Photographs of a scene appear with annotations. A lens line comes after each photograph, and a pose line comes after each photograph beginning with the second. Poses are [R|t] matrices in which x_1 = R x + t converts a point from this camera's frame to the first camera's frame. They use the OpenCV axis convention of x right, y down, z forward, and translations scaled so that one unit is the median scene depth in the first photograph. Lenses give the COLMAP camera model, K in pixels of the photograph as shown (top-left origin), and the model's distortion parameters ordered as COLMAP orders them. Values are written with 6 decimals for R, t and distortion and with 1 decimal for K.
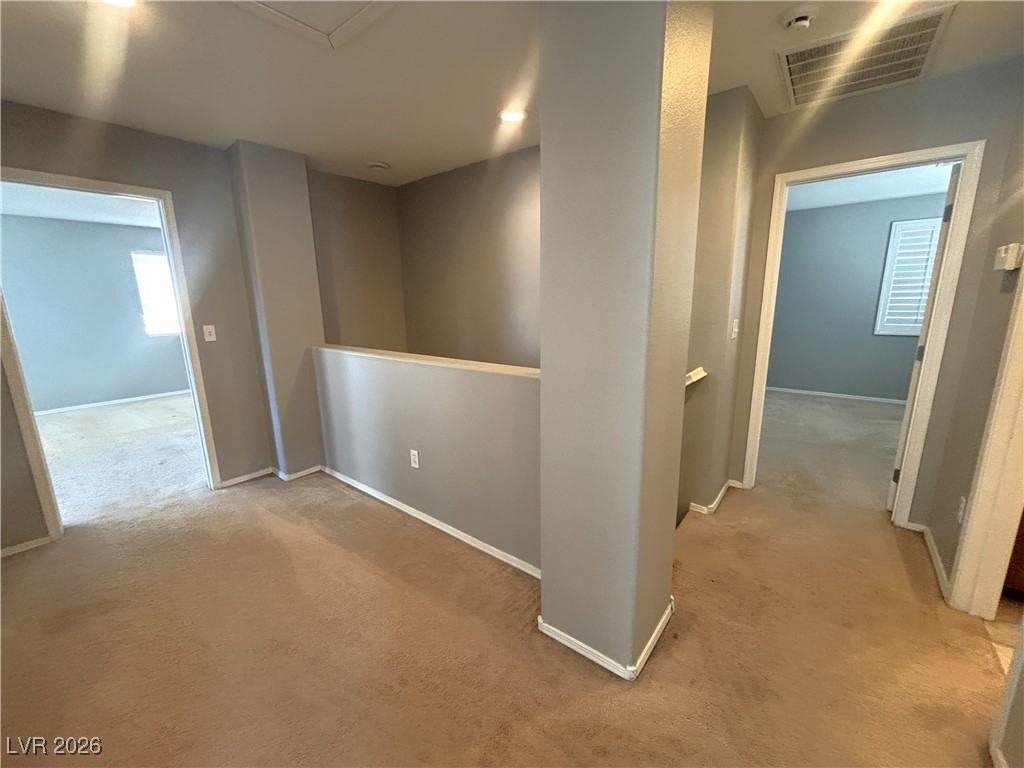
lens RADIAL K [[410.5, 0, 512.0], [0, 410.5, 384.0], [0, 0, 1]] dist [-0.010252, -0.000027]
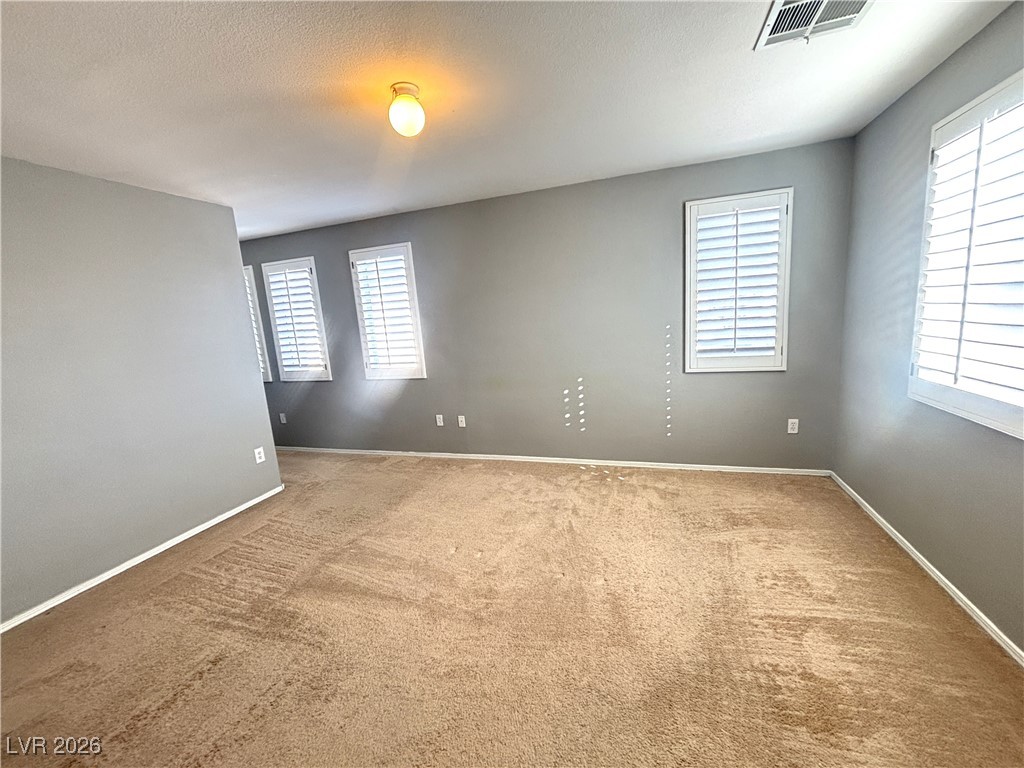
lens RADIAL K [[410.5, 0, 512.0], [0, 410.5, 384.0], [0, 0, 1]] dist [-0.010252, -0.000027]
pose [[0.935982, -0.116146, 0.332337, 0.410584], [0.131782, 0.990968, -0.024820, -0.119543], [-0.326452, 0.067027, 0.942834, 0.480443]]
